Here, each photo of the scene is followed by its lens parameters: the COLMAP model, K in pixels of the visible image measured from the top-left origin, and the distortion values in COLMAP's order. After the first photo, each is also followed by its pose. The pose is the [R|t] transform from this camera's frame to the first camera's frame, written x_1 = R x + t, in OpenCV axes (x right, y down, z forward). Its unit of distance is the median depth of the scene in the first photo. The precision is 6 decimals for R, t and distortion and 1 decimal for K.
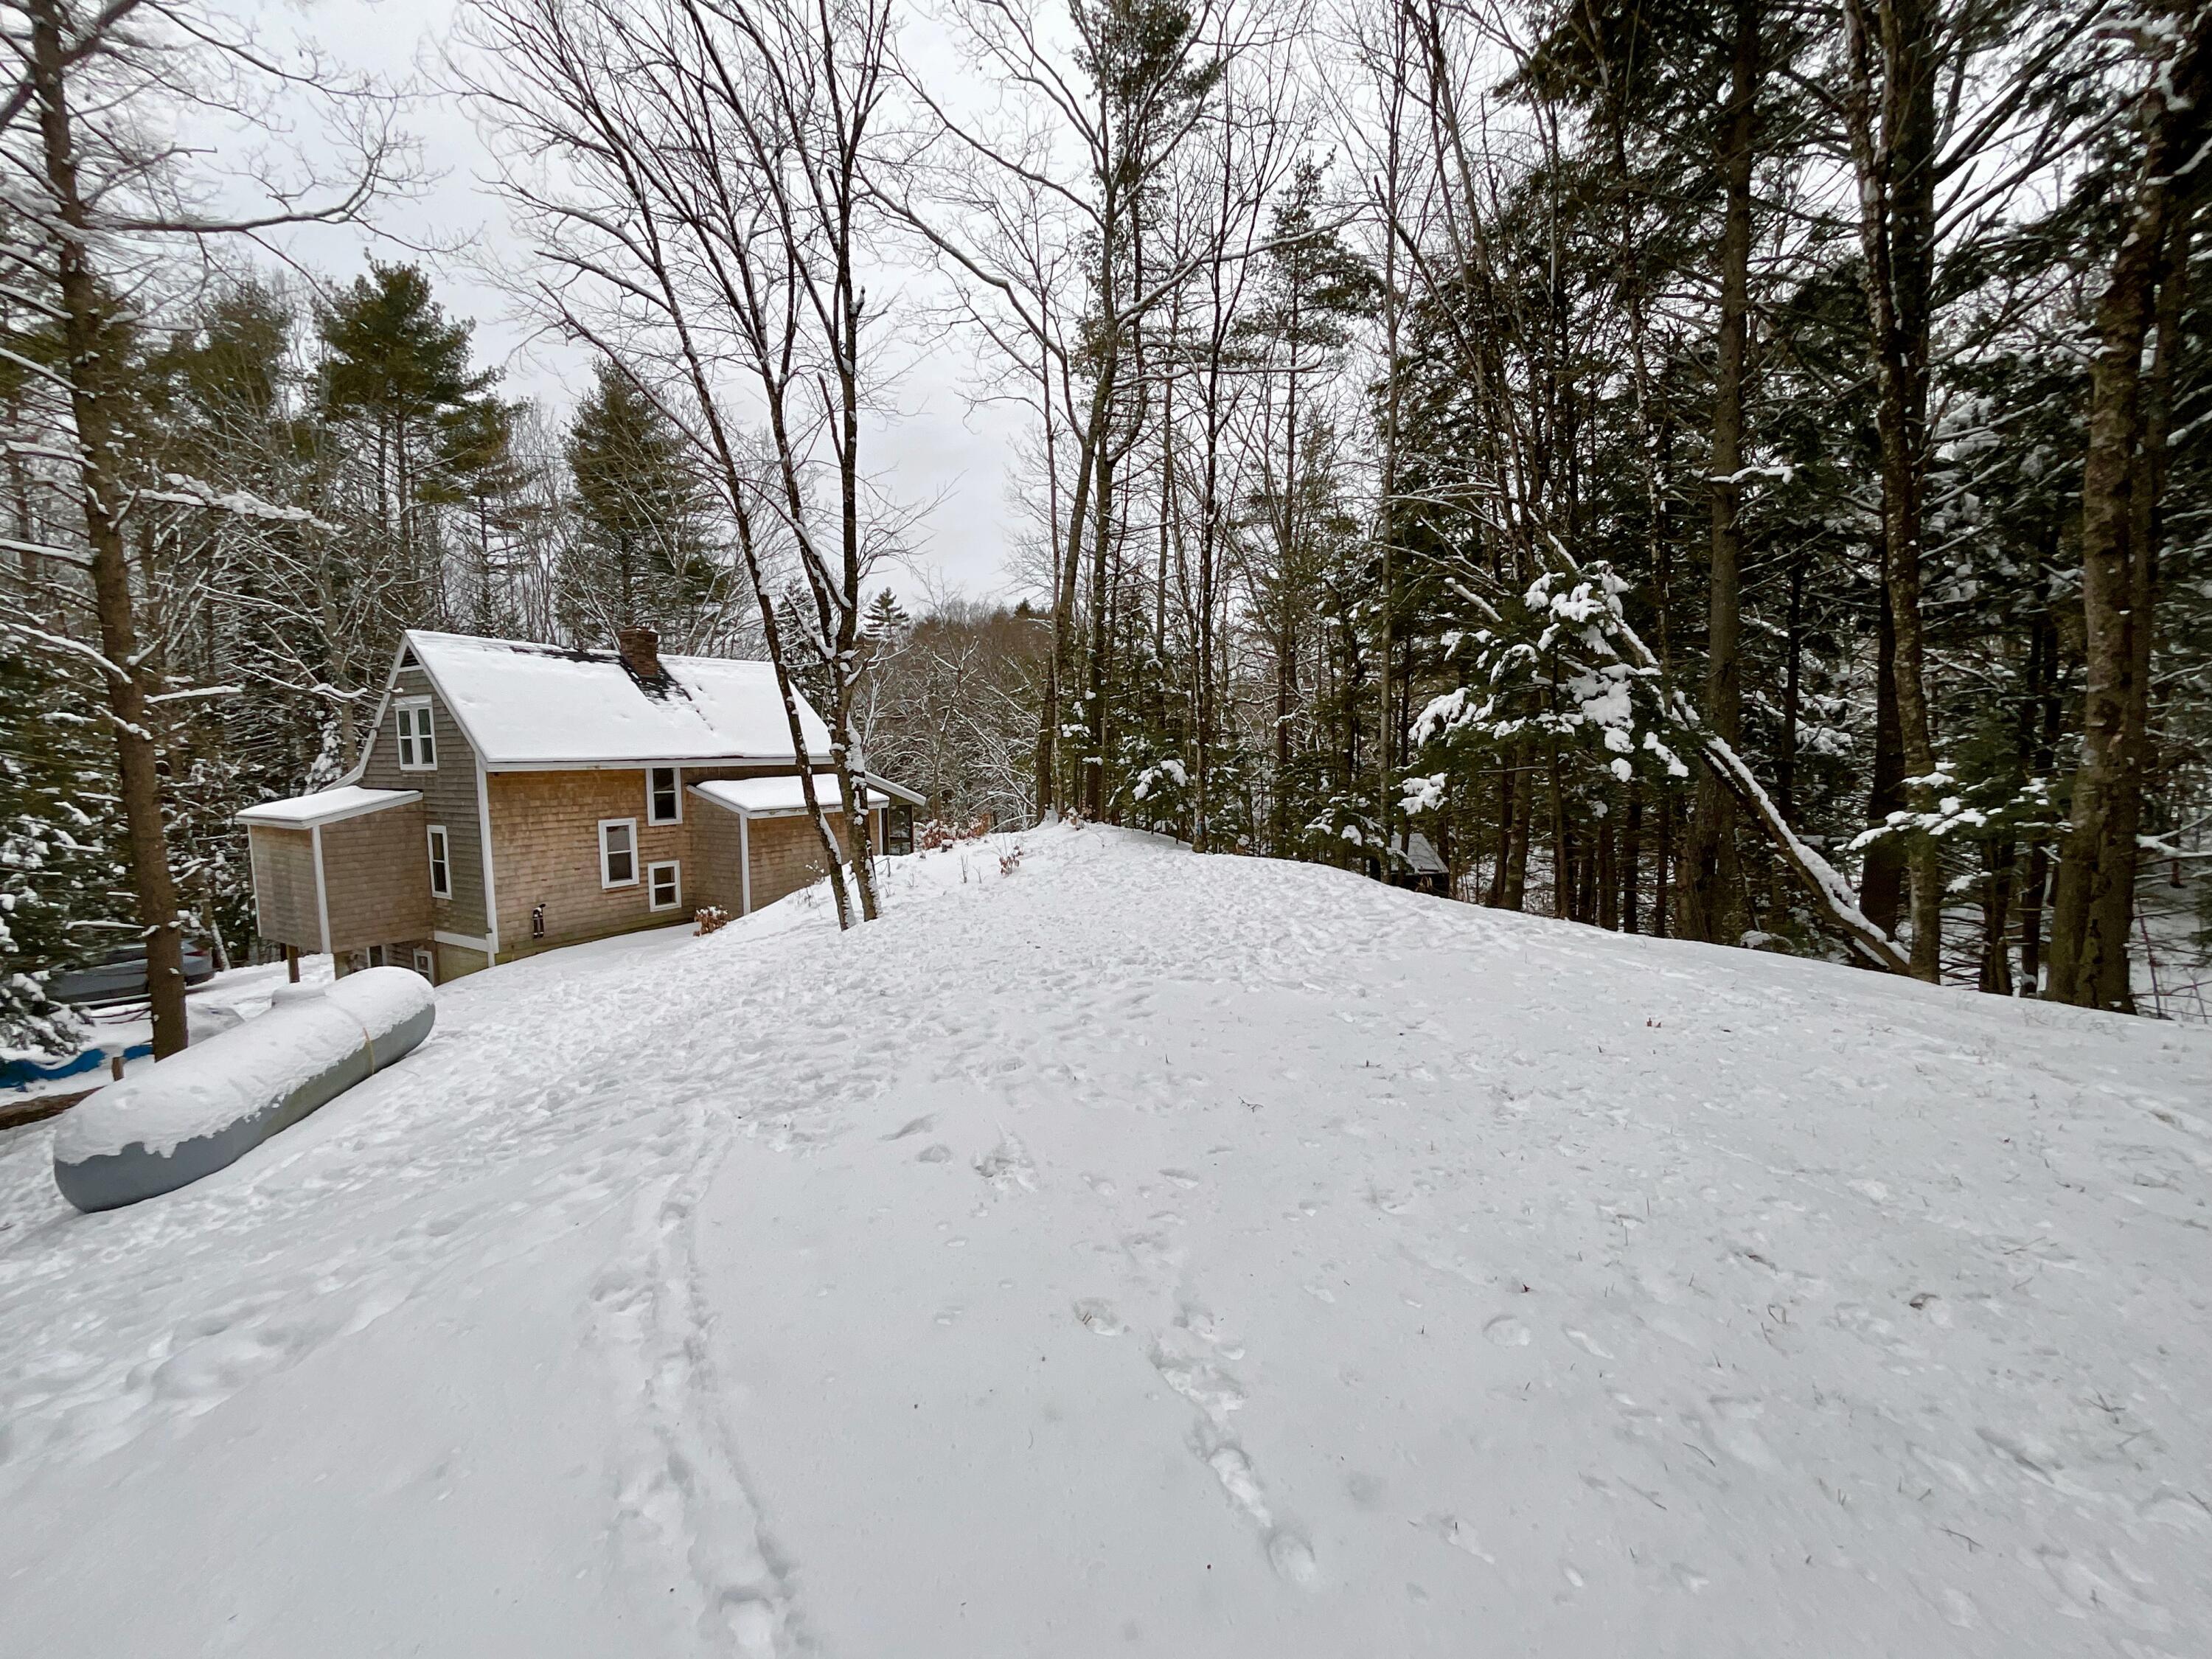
lens RADIAL K [[911.9, 0, 1123.3], [0, 911.9, 825.2], [0, 0, 1]] dist [0.001371, -0.001971]
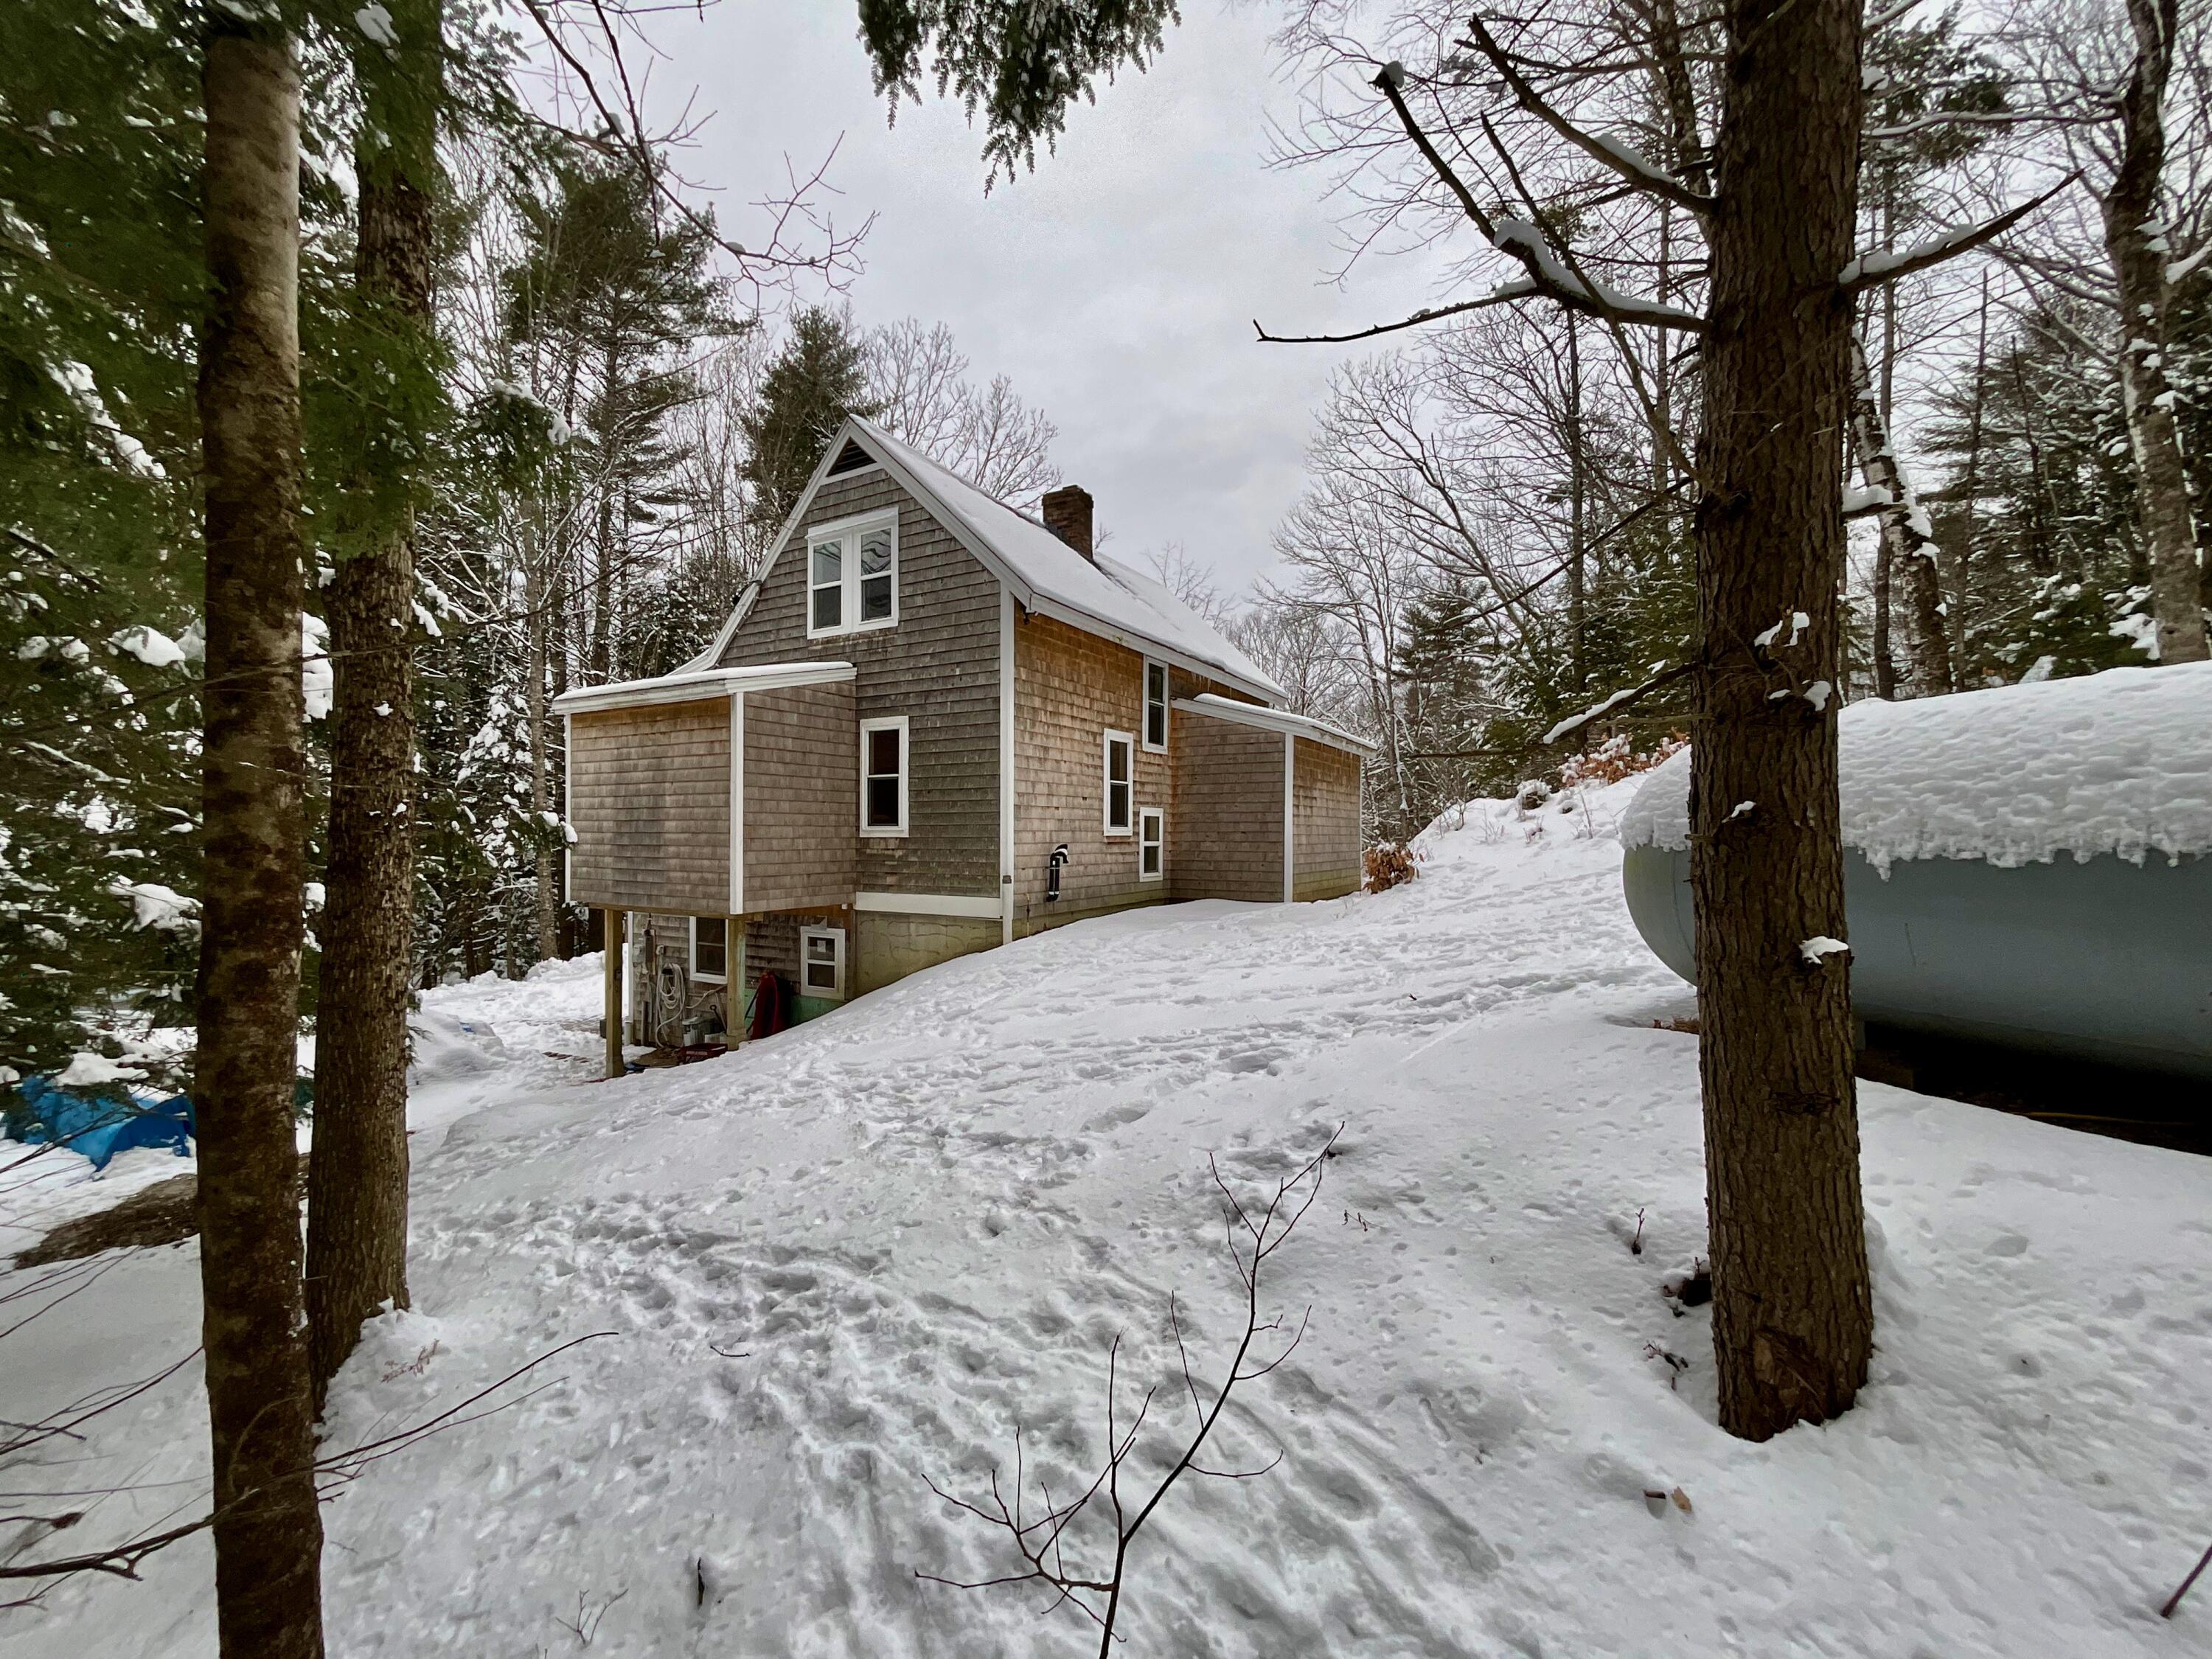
lens RADIAL K [[911.9, 0, 1100.2], [0, 911.9, 831.7], [0, 0, 1]] dist [0.001371, -0.001971]
pose [[0.999901, 0.014029, 0.000907, -0.572349], [-0.013895, 0.996041, -0.087800, 0.121894], [-0.002135, 0.087778, 0.996138, 0.369179]]
